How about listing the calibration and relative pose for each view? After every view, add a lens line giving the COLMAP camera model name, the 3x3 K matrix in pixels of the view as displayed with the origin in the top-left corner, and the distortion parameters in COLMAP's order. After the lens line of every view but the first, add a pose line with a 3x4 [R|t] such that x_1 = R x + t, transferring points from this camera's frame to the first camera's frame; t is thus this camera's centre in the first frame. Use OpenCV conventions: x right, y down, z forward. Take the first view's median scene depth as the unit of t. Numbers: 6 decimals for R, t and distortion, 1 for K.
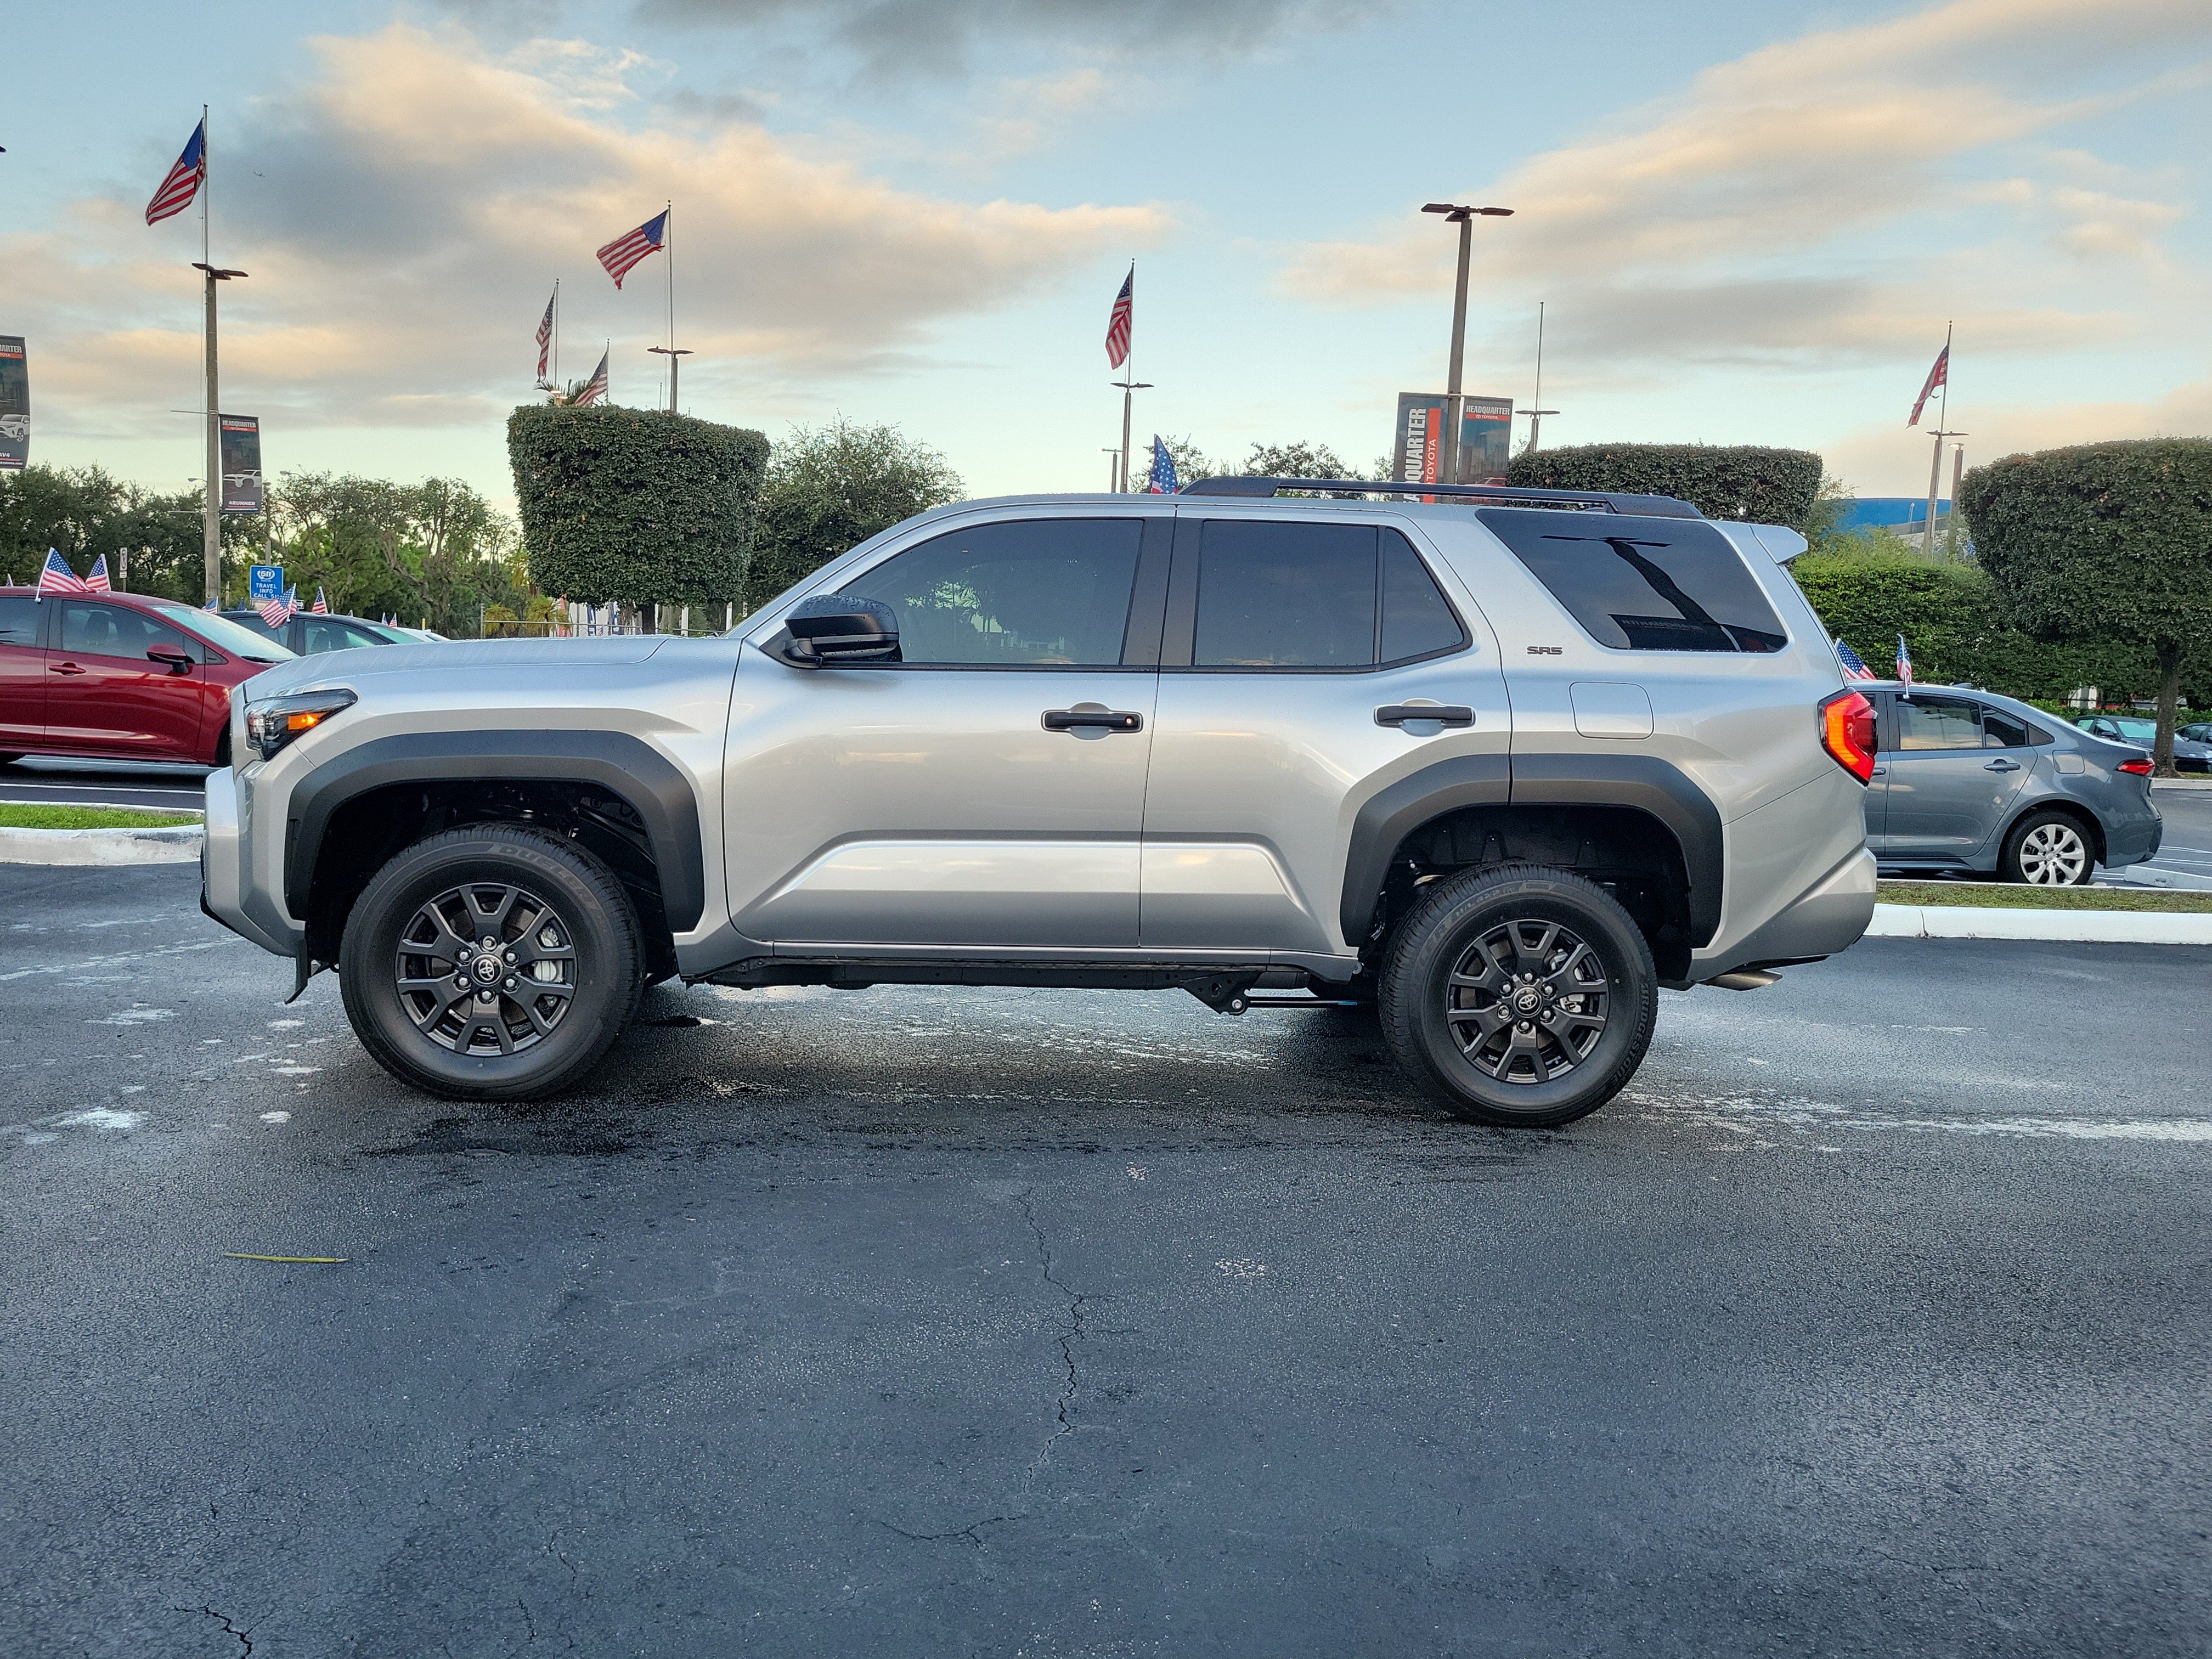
lens RADIAL K [[1788.6, 0, 1096.8], [0, 1788.6, 826.2], [0, 0, 1]] dist [0.072011, -0.064622]
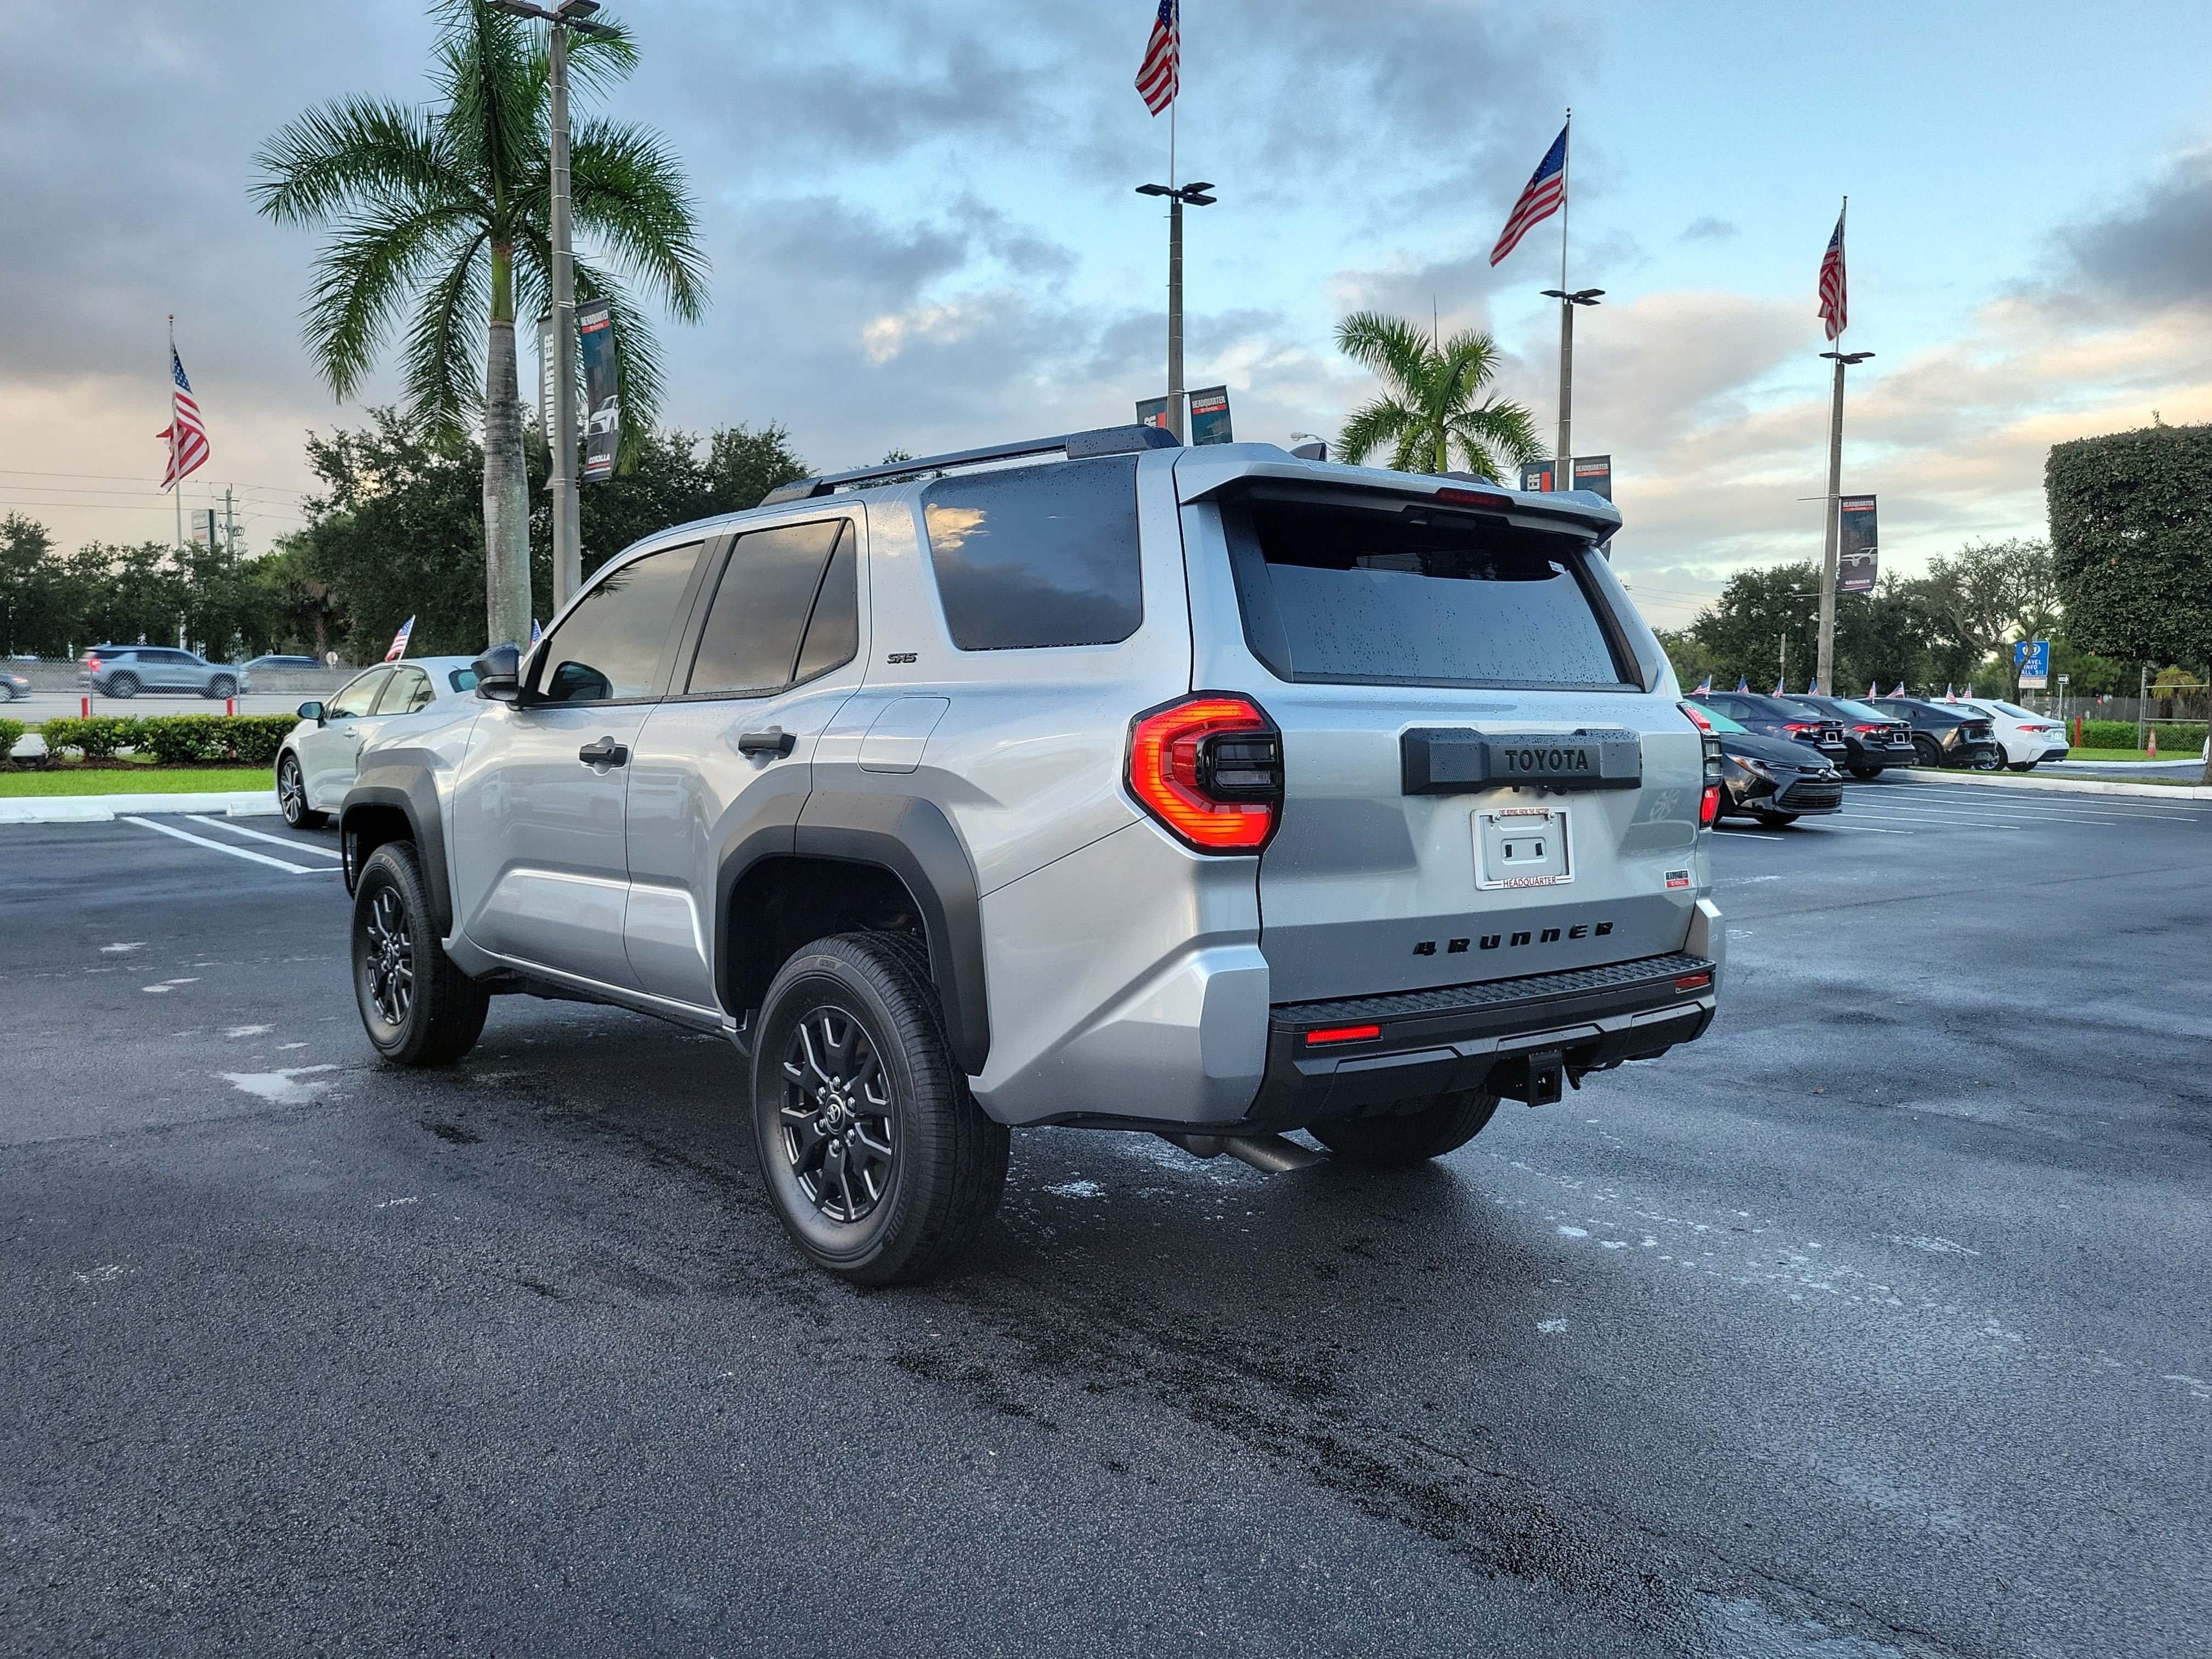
lens RADIAL K [[1799.5, 0, 1092.1], [0, 1799.5, 841.2], [0, 0, 1]] dist [0.071590, -0.061037]
pose [[0.572726, 0.028695, -0.819245, 0.877562], [-0.059196, 0.998226, -0.006419, -0.018955], [0.817607, 0.052172, 0.573408, 0.599533]]
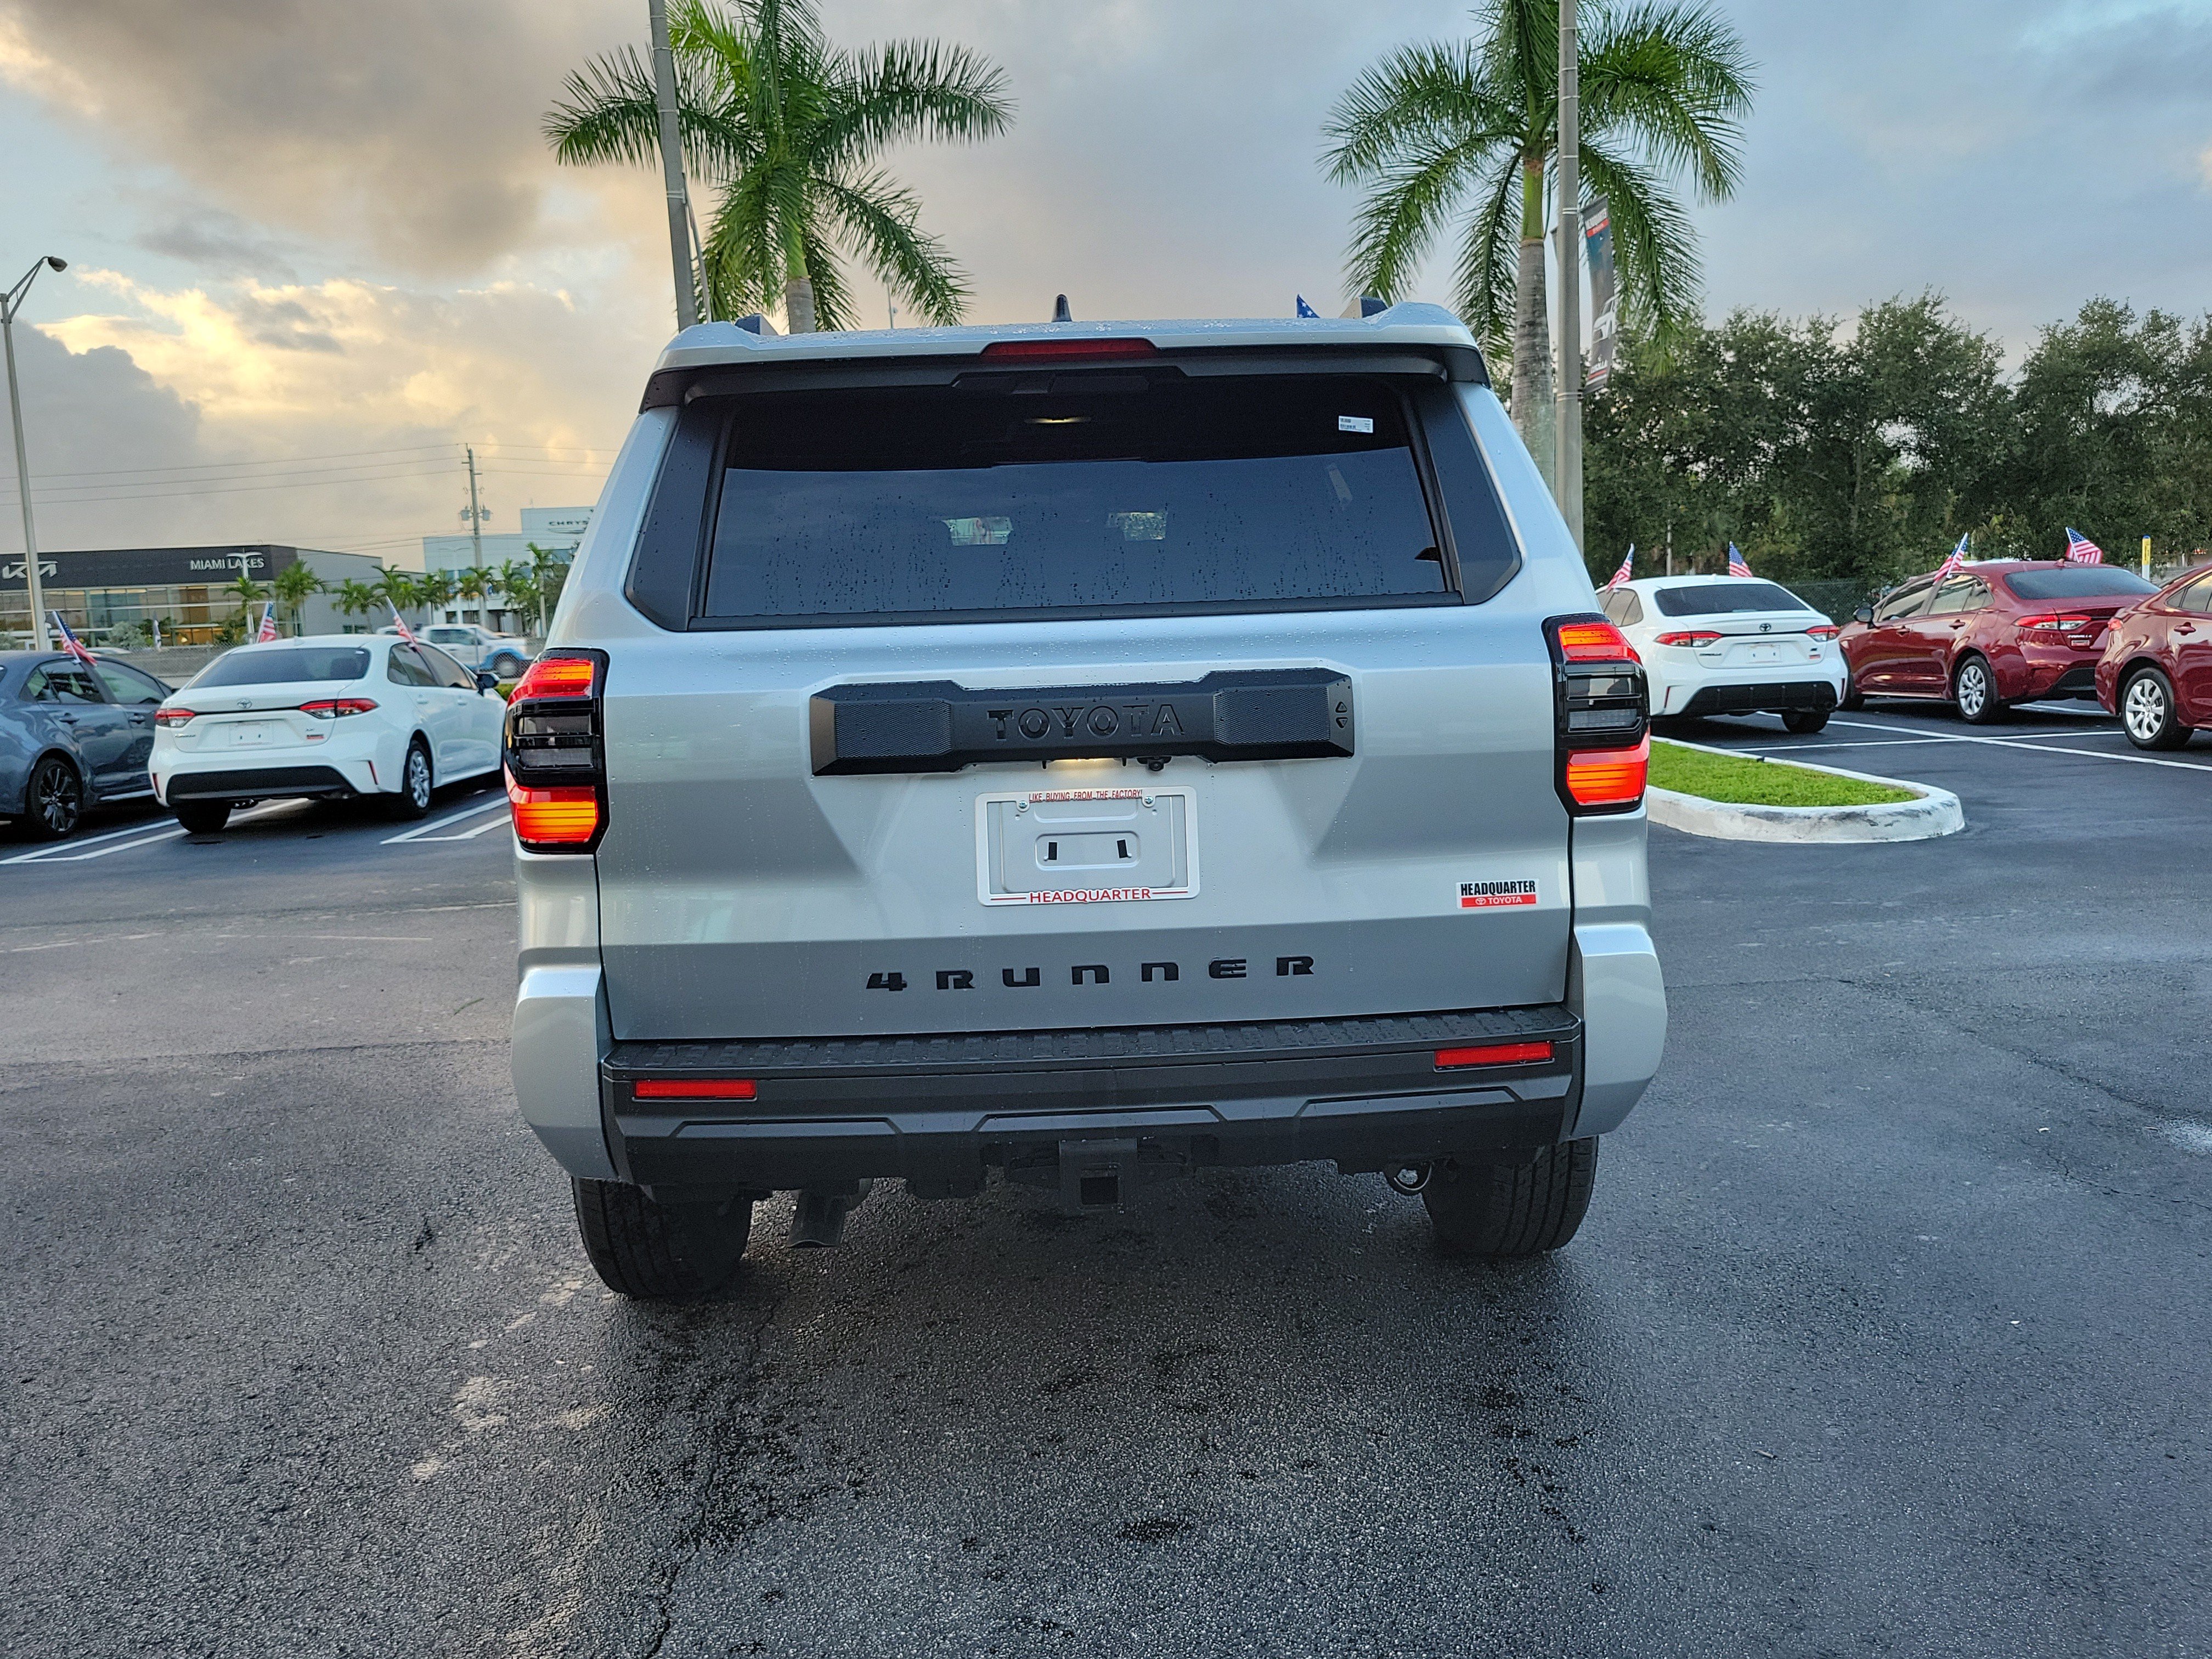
lens RADIAL K [[1788.6, 0, 1096.8], [0, 1788.6, 826.2], [0, 0, 1]] dist [0.072011, -0.064622]
pose [[-0.053875, 0.067924, -0.996235, 0.884302], [-0.051174, 0.996185, 0.070688, -0.068995], [0.997236, 0.054790, -0.050194, 1.144413]]
